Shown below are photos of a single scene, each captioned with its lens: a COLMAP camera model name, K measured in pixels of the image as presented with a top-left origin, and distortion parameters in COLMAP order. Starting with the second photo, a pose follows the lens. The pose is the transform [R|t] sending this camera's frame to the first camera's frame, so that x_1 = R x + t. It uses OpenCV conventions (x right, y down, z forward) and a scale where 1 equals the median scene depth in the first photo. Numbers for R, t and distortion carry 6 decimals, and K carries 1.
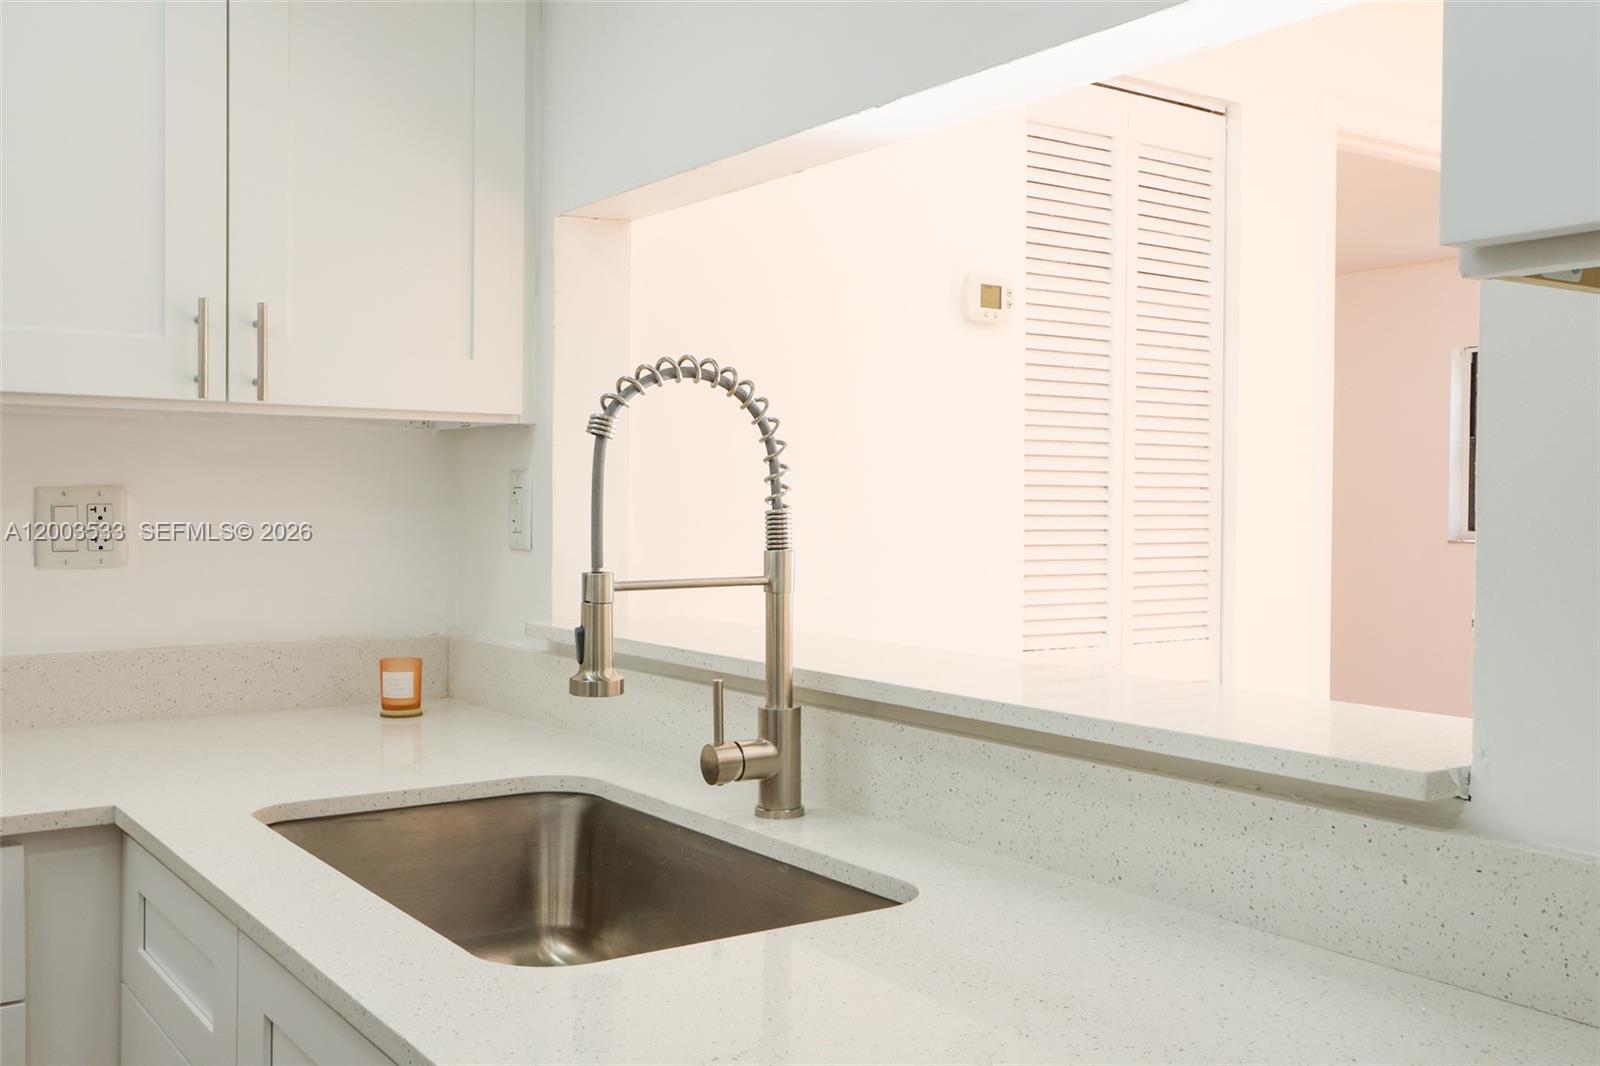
lens RADIAL K [[1531.9, 0, 800.0], [0, 1531.9, 533.0], [0, 0, 1]] dist [-0.006238, -0.008936]
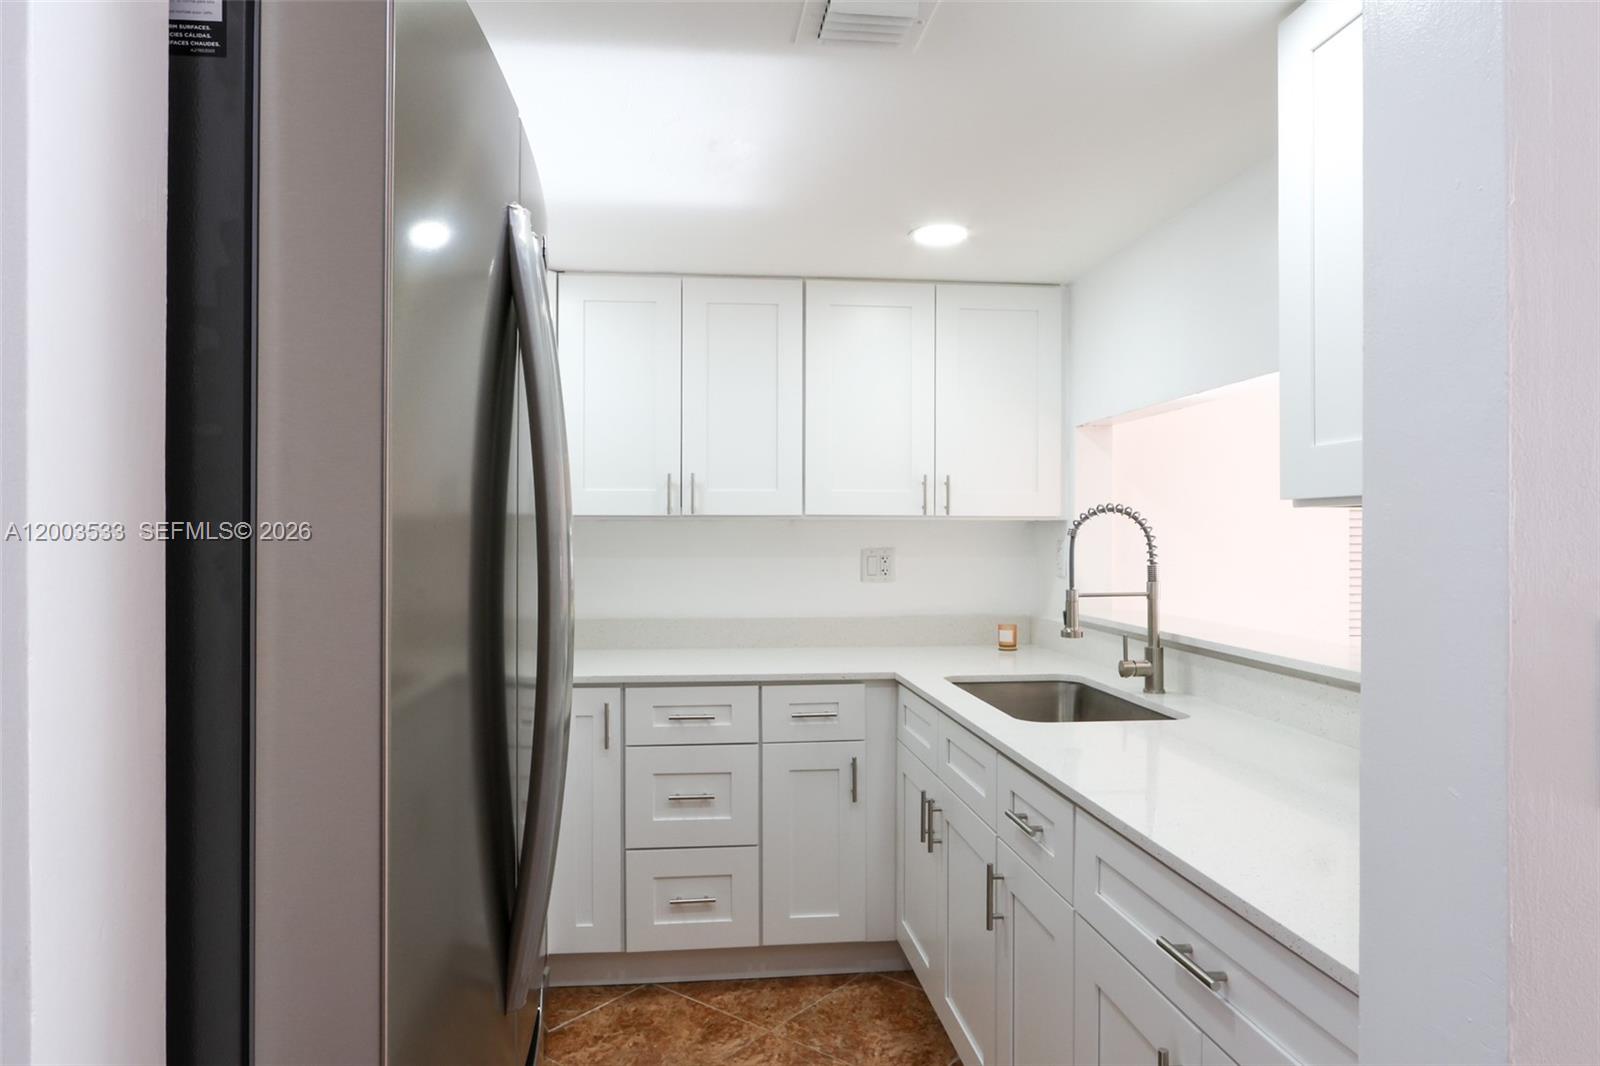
lens RADIAL K [[1016.5, 0, 800.0], [0, 1016.5, 533.0], [0, 0, 1]] dist [-0.002745, -0.000242]
pose [[0.883970, -0.004977, -0.467518, 0.241611], [-0.004464, 0.999808, -0.019083, -0.031801], [0.467523, 0.018955, 0.883778, -0.664931]]
